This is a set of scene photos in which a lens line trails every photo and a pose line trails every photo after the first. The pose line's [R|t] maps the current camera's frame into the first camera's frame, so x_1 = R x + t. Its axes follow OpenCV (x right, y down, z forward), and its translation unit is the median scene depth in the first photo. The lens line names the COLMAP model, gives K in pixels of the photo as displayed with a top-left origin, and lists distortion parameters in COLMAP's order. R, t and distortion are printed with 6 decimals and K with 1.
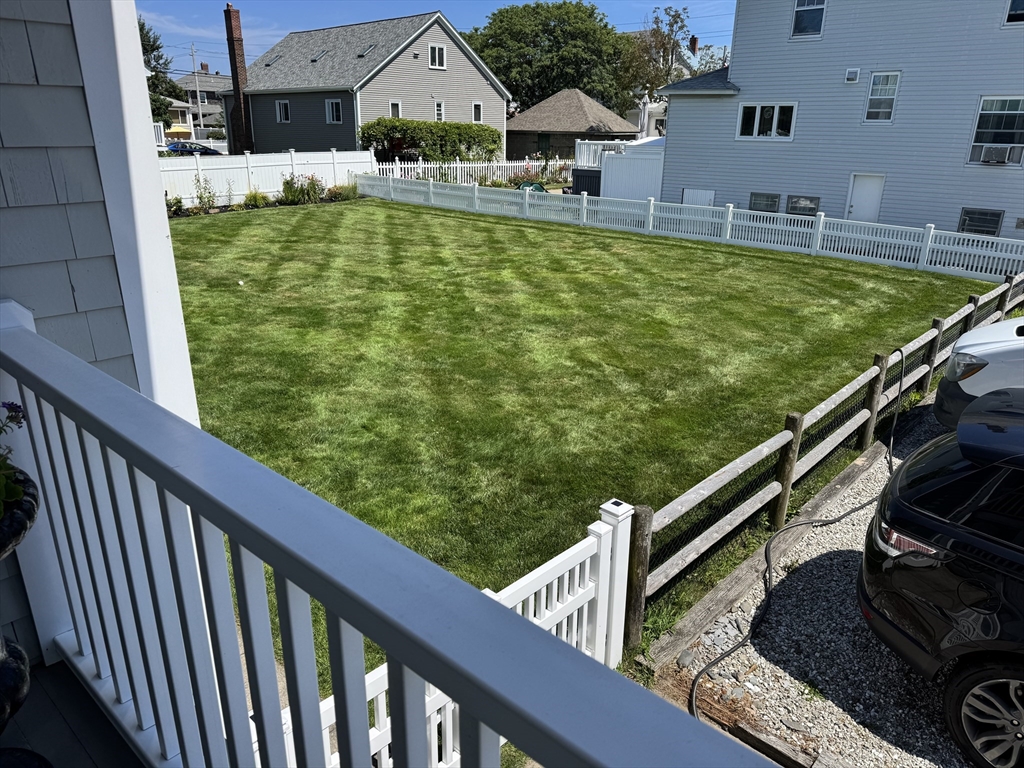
lens RADIAL K [[699.0, 0, 521.2], [0, 699.0, 391.8], [0, 0, 1]] dist [0.051974, -0.057832]
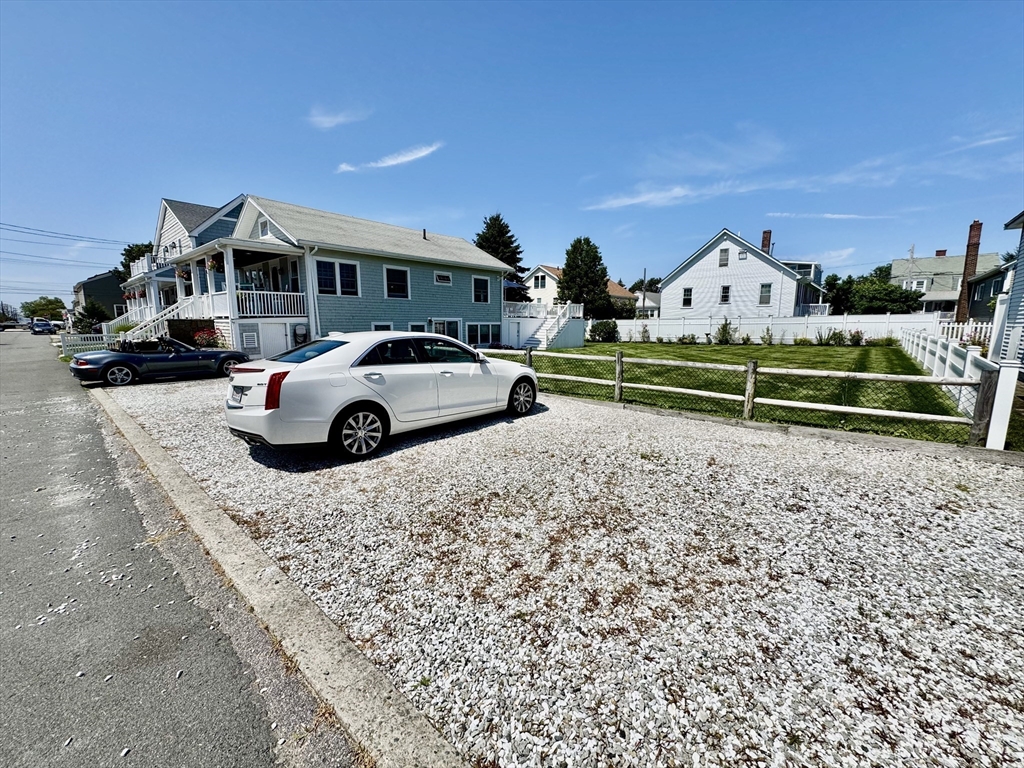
lens RADIAL K [[413.5, 0, 513.8], [0, 413.5, 380.8], [0, 0, 1]] dist [-0.004598, 0.000871]
pose [[0.003873, 0.121767, -0.992551, 0.481523], [-0.355159, 0.928016, 0.112464, -0.045069], [0.934798, 0.352078, 0.046840, 0.285465]]
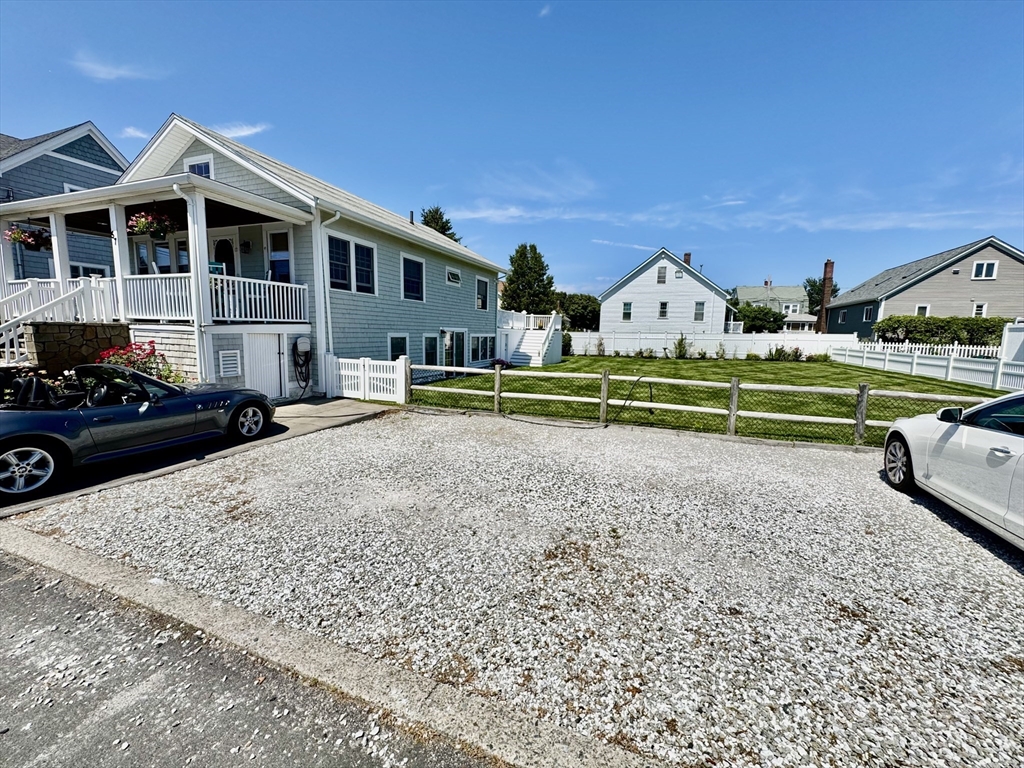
lens RADIAL K [[413.5, 0, 508.6], [0, 413.5, 376.8], [0, 0, 1]] dist [-0.004598, 0.000871]
pose [[0.350712, 0.091330, -0.932019, 0.318890], [-0.347797, 0.936755, -0.039080, 0.027070], [0.869504, 0.337859, 0.360296, 0.075664]]
